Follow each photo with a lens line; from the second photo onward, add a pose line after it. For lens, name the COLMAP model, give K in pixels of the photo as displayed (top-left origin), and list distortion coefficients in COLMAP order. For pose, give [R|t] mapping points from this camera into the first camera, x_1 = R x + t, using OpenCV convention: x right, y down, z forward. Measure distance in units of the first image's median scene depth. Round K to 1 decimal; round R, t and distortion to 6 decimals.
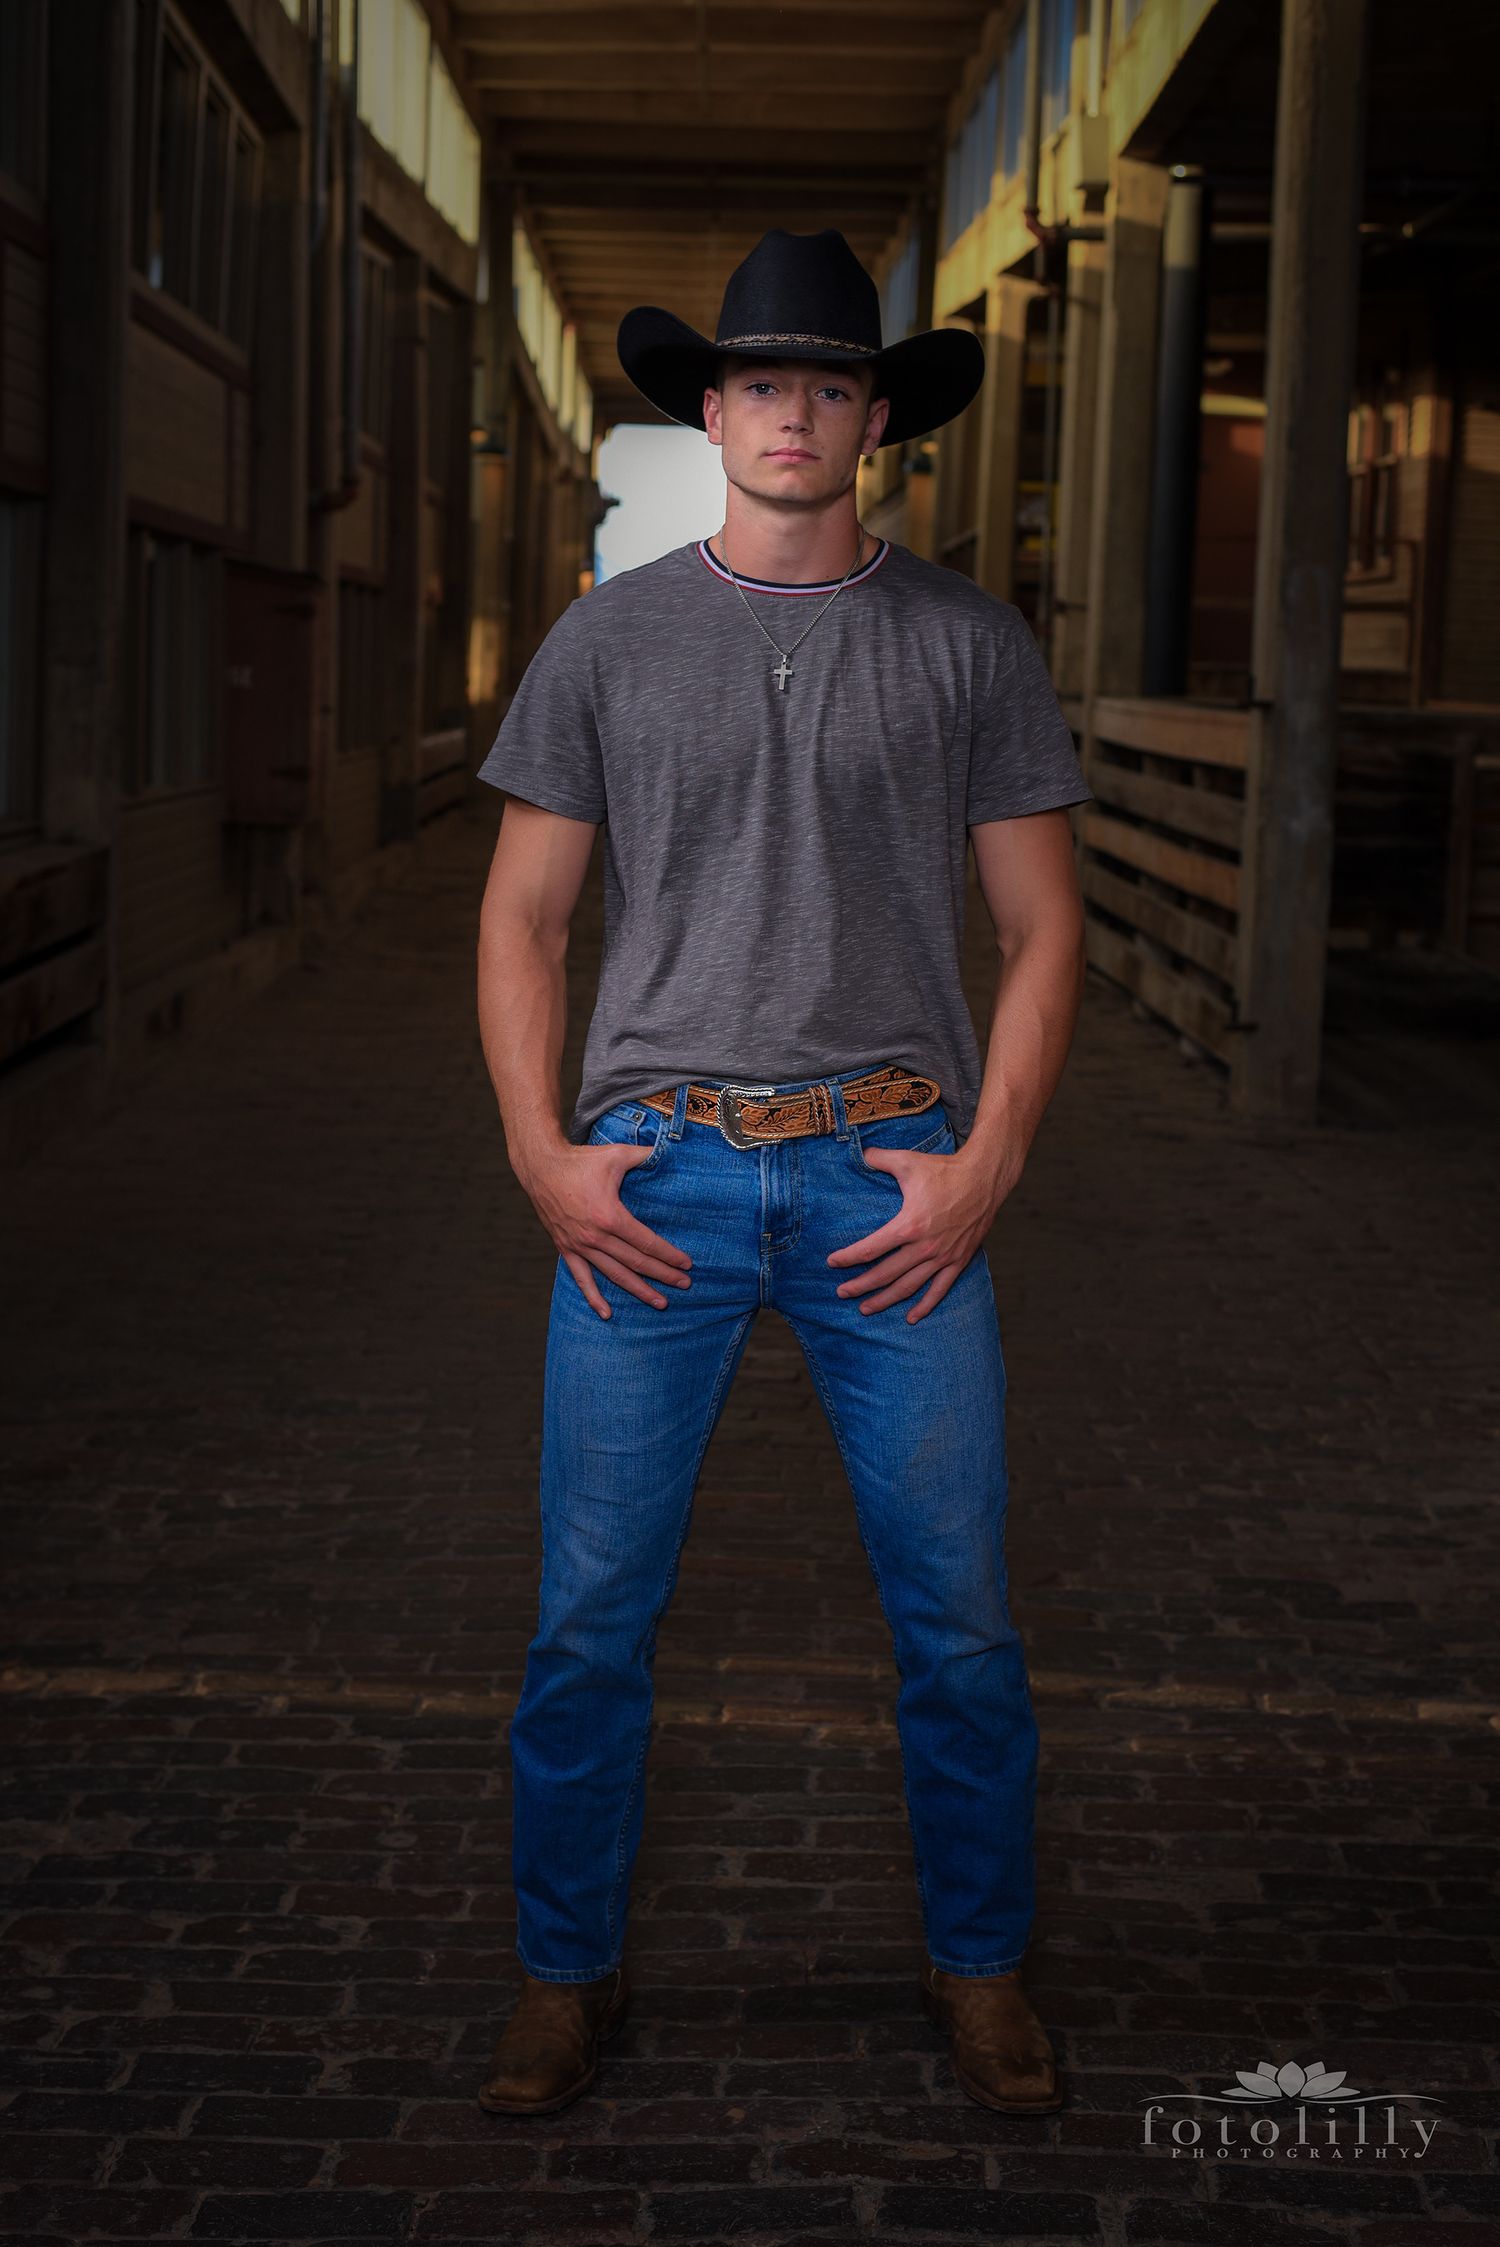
lens RADIAL K [[3312.5, 0, 750.0], [0, 3312.5, 1123.5], [0, 0, 1]] dist [-0.109583, 0.056350]
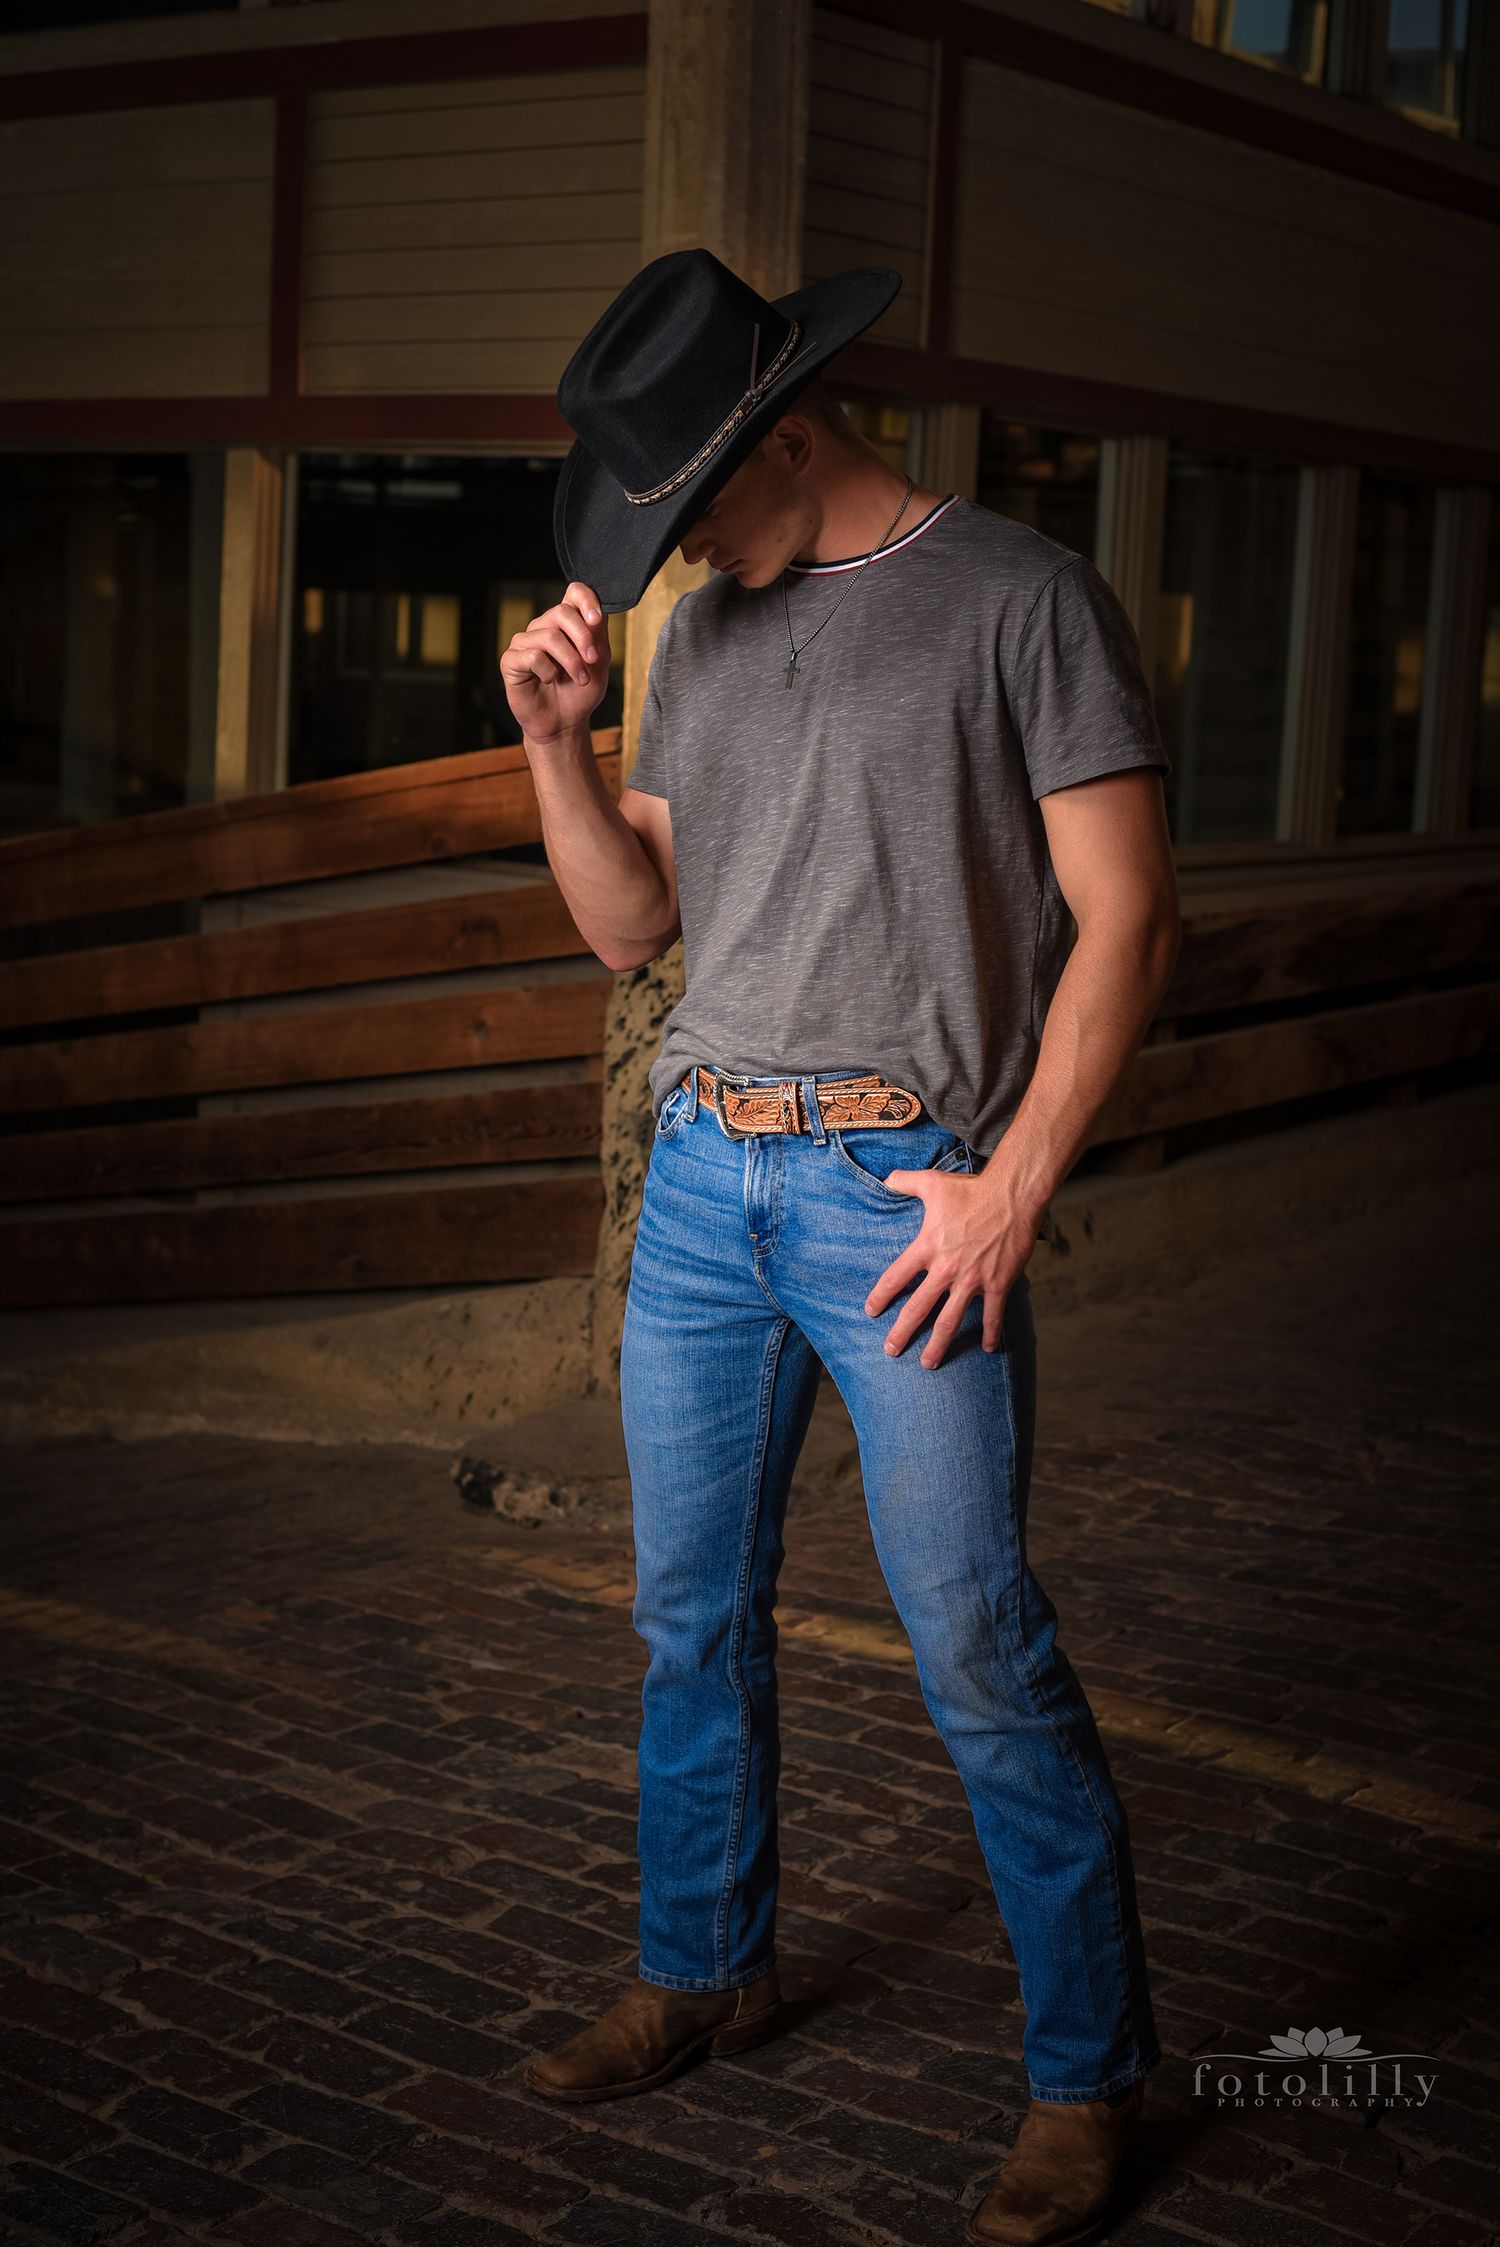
lens RADIAL K [[3312.5, 0, 750.0], [0, 3312.5, 1123.5], [0, 0, 1]] dist [-0.109583, 0.056350]
pose [[0.799015, 0.092541, -0.594147, 0.295286], [-0.095509, 0.995075, 0.026545, -0.012586], [0.593677, 0.035537, 0.803918, 0.118060]]
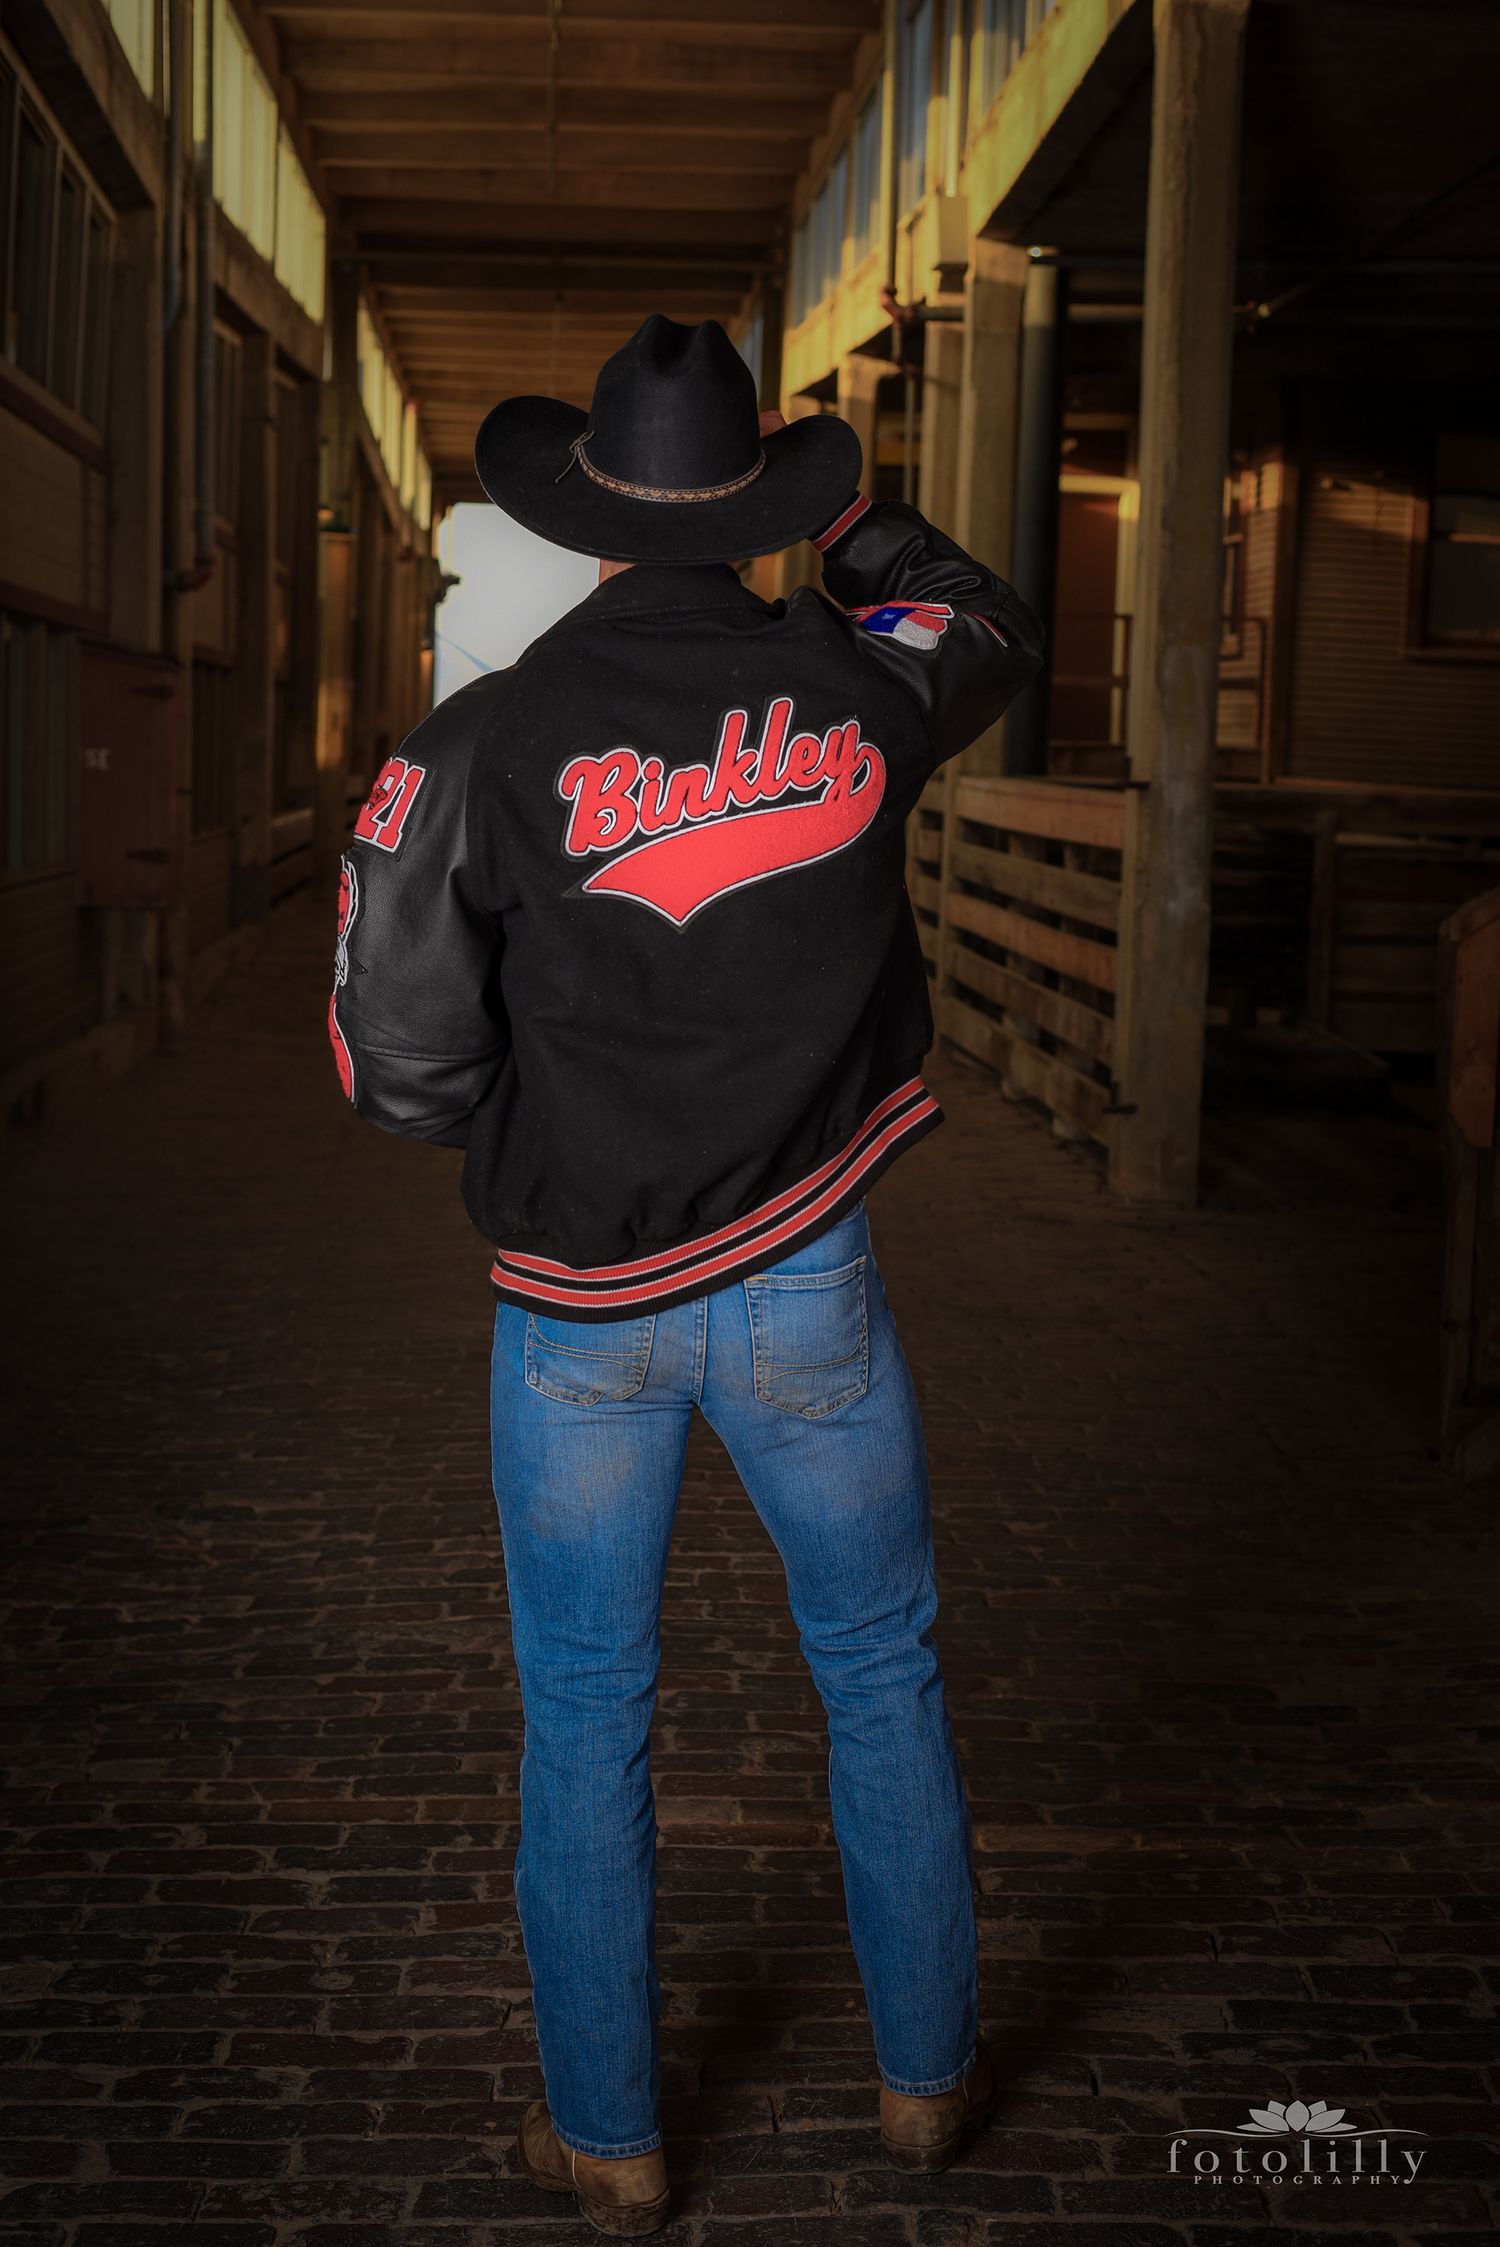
lens RADIAL K [[3298.3, 0, 750.0], [0, 3298.3, 1123.5], [0, 0, 1]] dist [-0.099927, 0.041831]
pose [[0.998700, -0.007778, 0.050372, -0.021701], [0.008882, 0.999725, -0.021719, -0.007193], [-0.050189, 0.022138, 0.998494, 0.025087]]
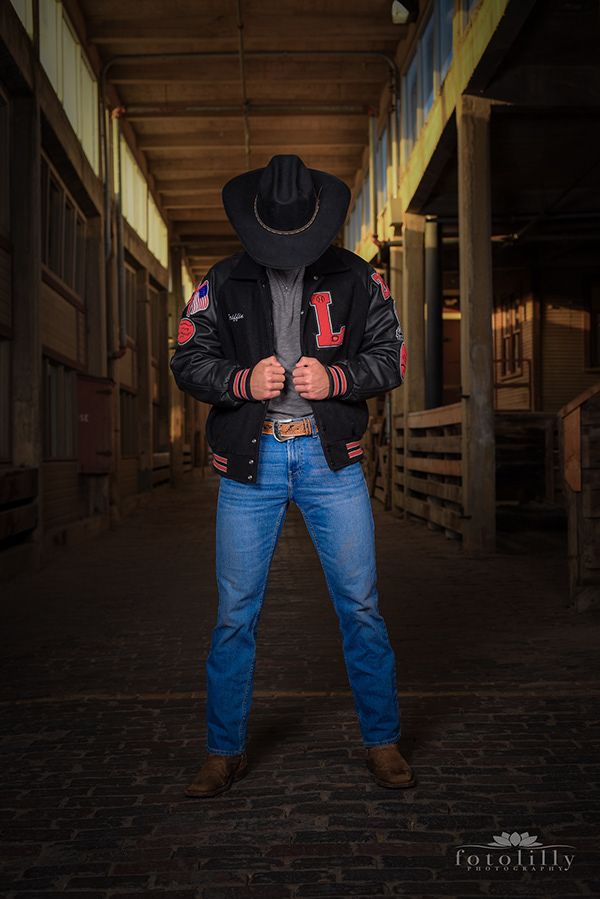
lens RADIAL K [[1325.3, 0, 300.0], [0, 1325.3, 449.5], [0, 0, 1]] dist [-0.109583, 0.056350]
pose [[0.998908, -0.044604, 0.013885, 0.005686], [0.046082, 0.989608, -0.136205, 0.094958], [-0.007666, 0.136696, 0.990583, -0.105240]]
